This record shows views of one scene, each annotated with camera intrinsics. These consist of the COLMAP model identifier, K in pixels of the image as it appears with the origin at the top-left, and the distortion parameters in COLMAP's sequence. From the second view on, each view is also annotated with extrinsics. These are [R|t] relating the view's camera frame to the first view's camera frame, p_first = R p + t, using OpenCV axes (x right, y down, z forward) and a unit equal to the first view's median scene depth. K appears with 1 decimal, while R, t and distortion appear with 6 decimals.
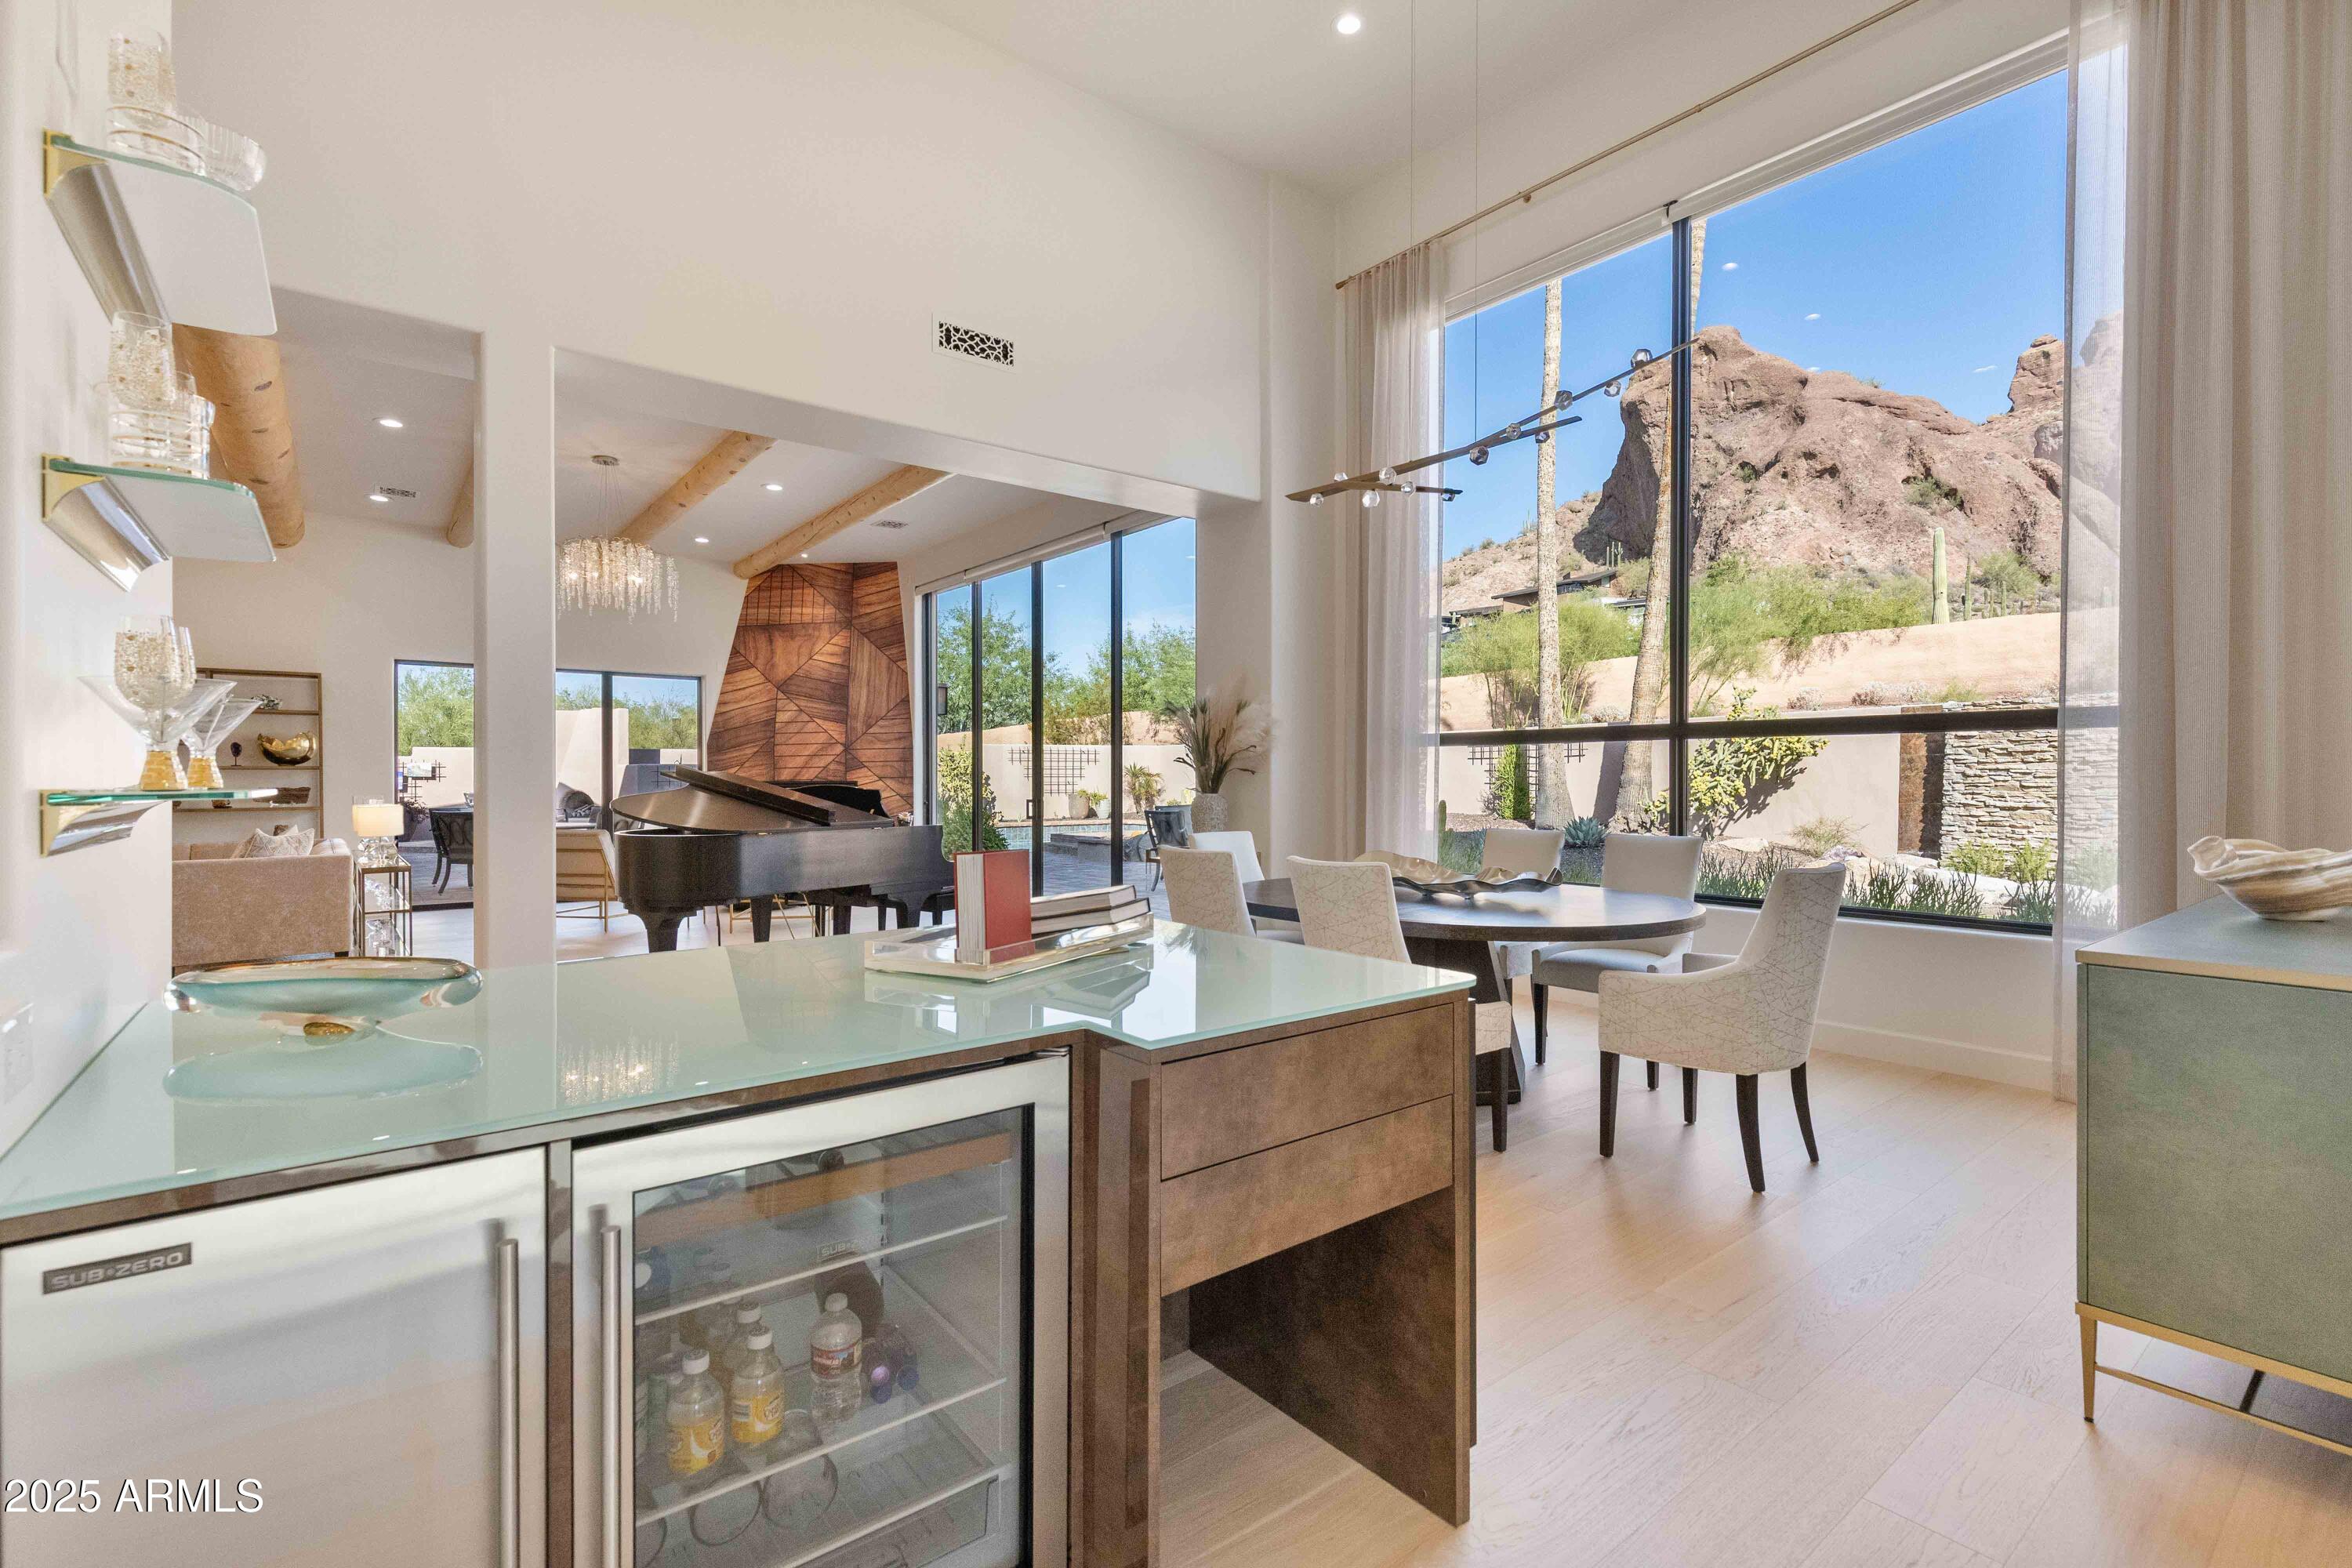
lens RADIAL K [[1070.4, 0, 1207.5], [0, 1070.4, 787.1], [0, 0, 1]] dist [0.002773, -0.000612]
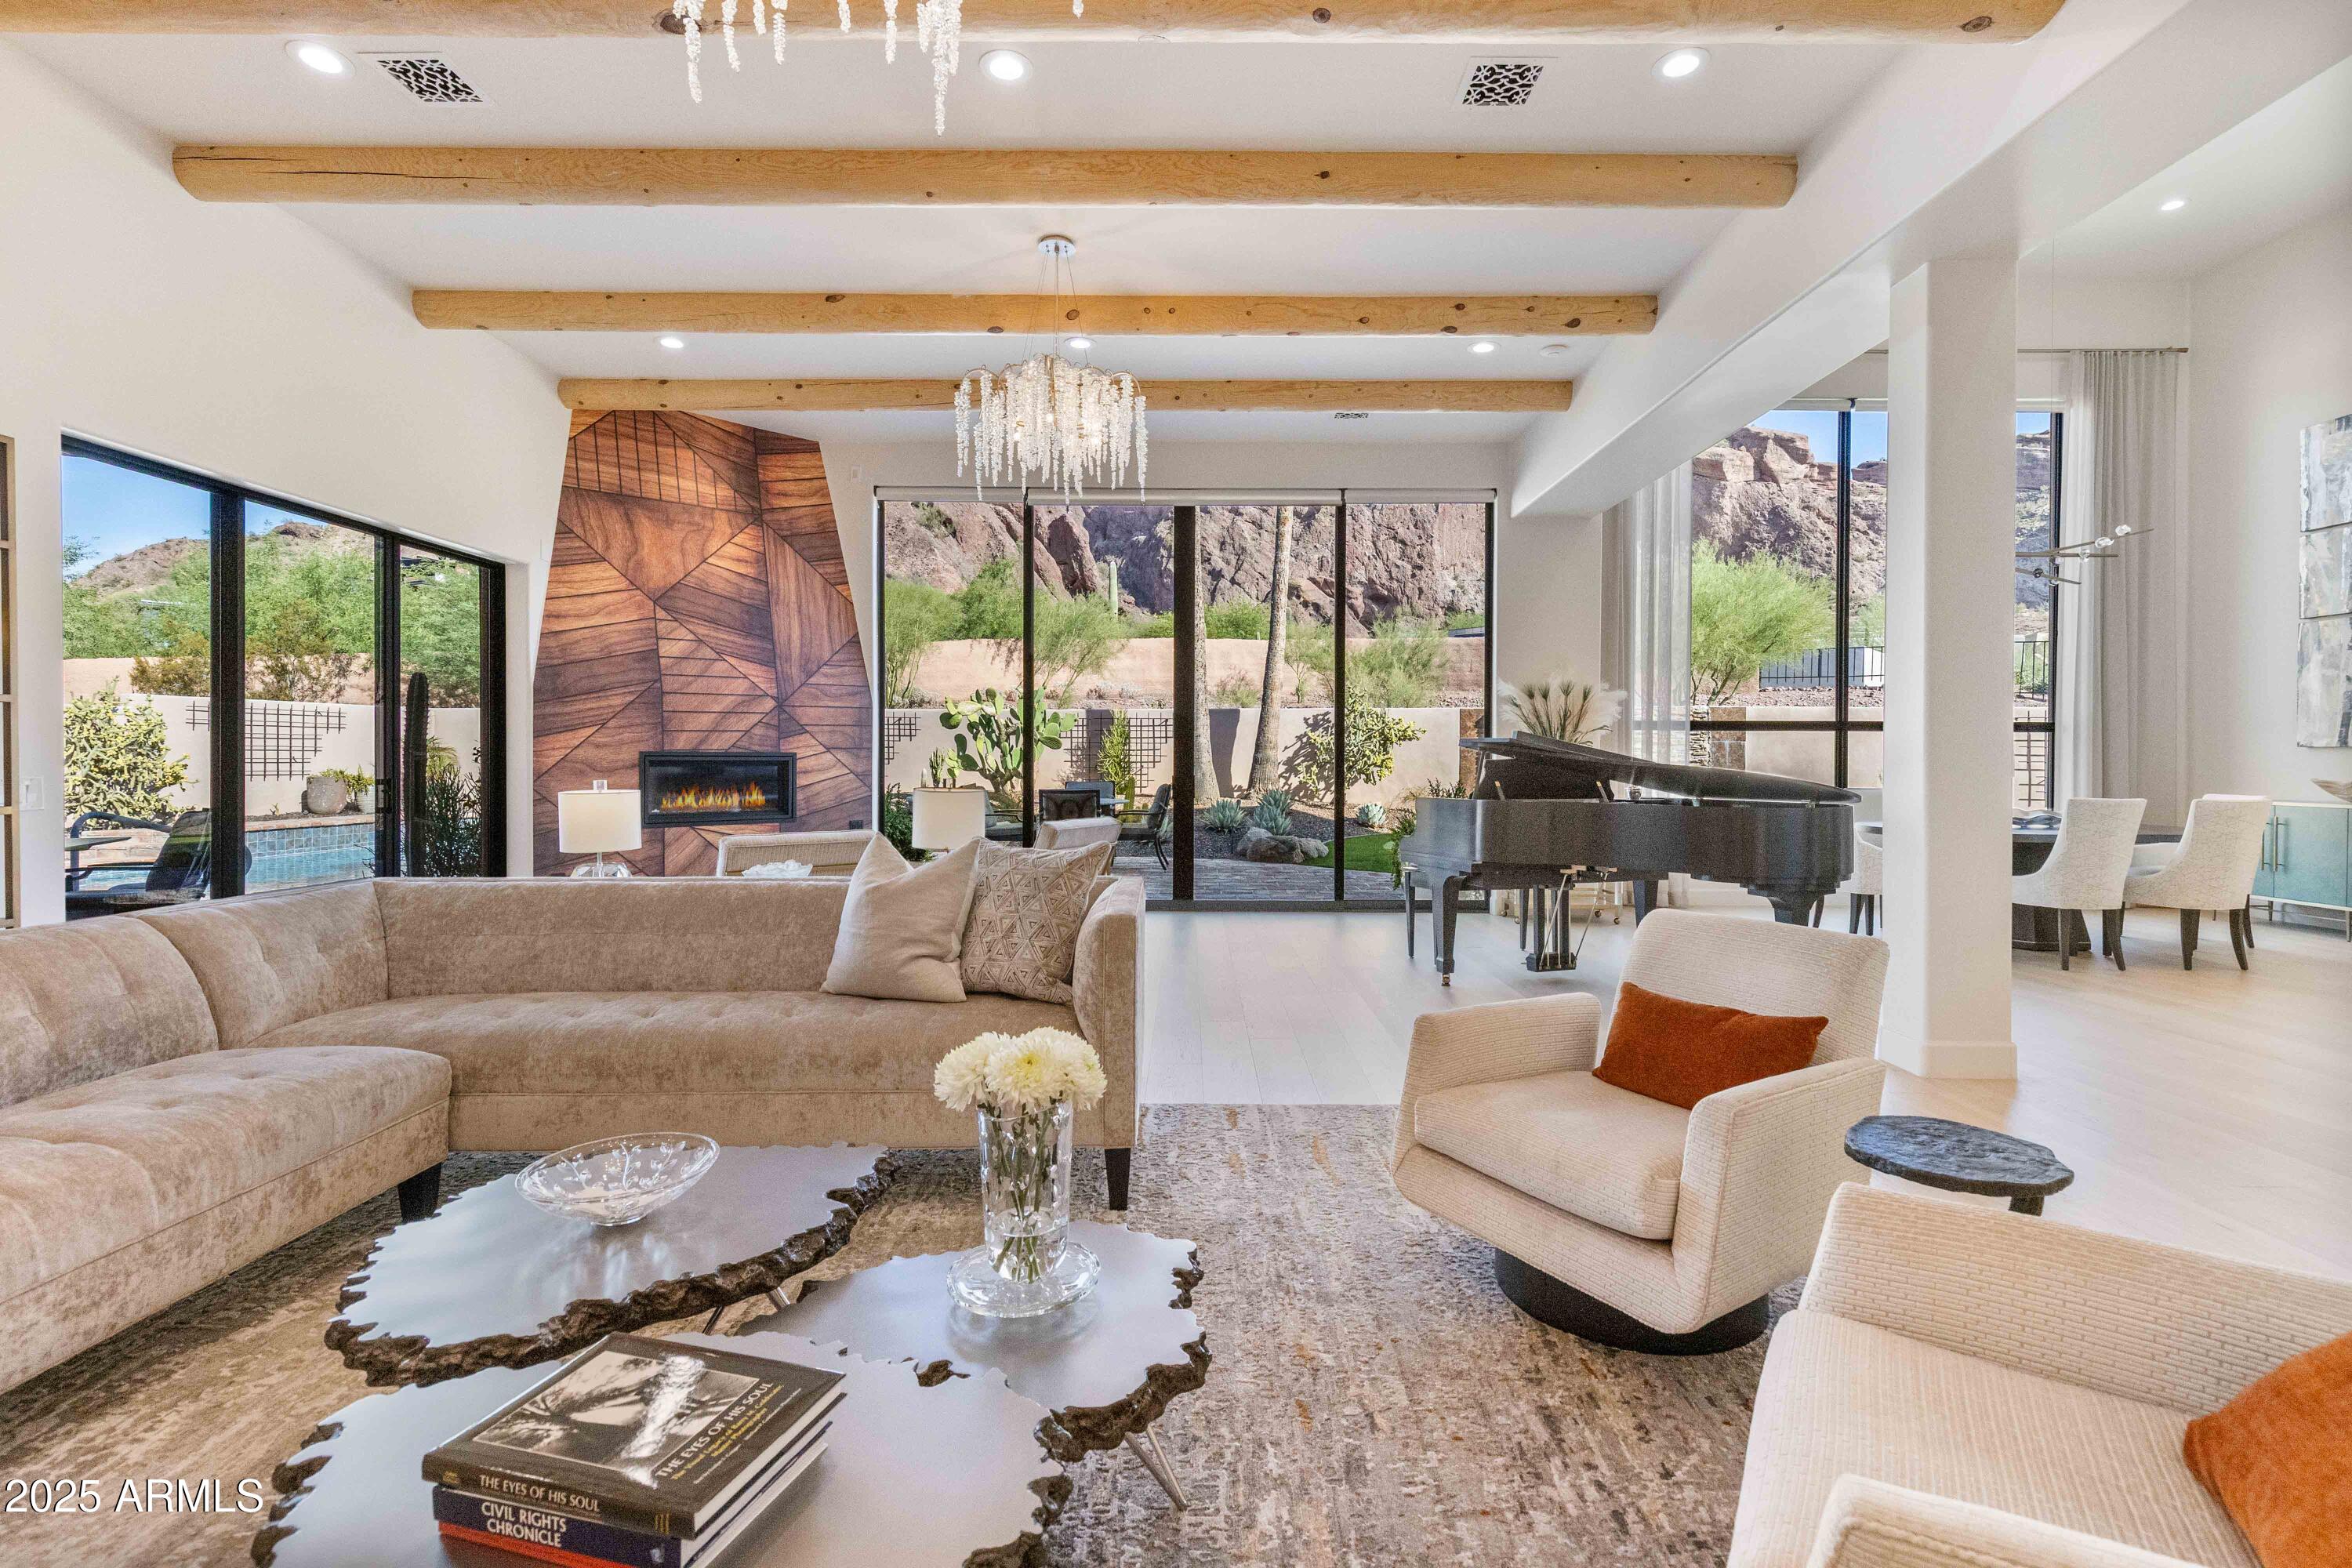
lens RADIAL K [[1070.4, 0, 1207.5], [0, 1070.4, 787.1], [0, 0, 1]] dist [0.002773, -0.000612]
pose [[0.620765, -0.014276, 0.783867, -0.689148], [0.001556, 0.999855, 0.016978, 0.005091], [-0.783995, -0.009320, 0.620697, 0.361847]]
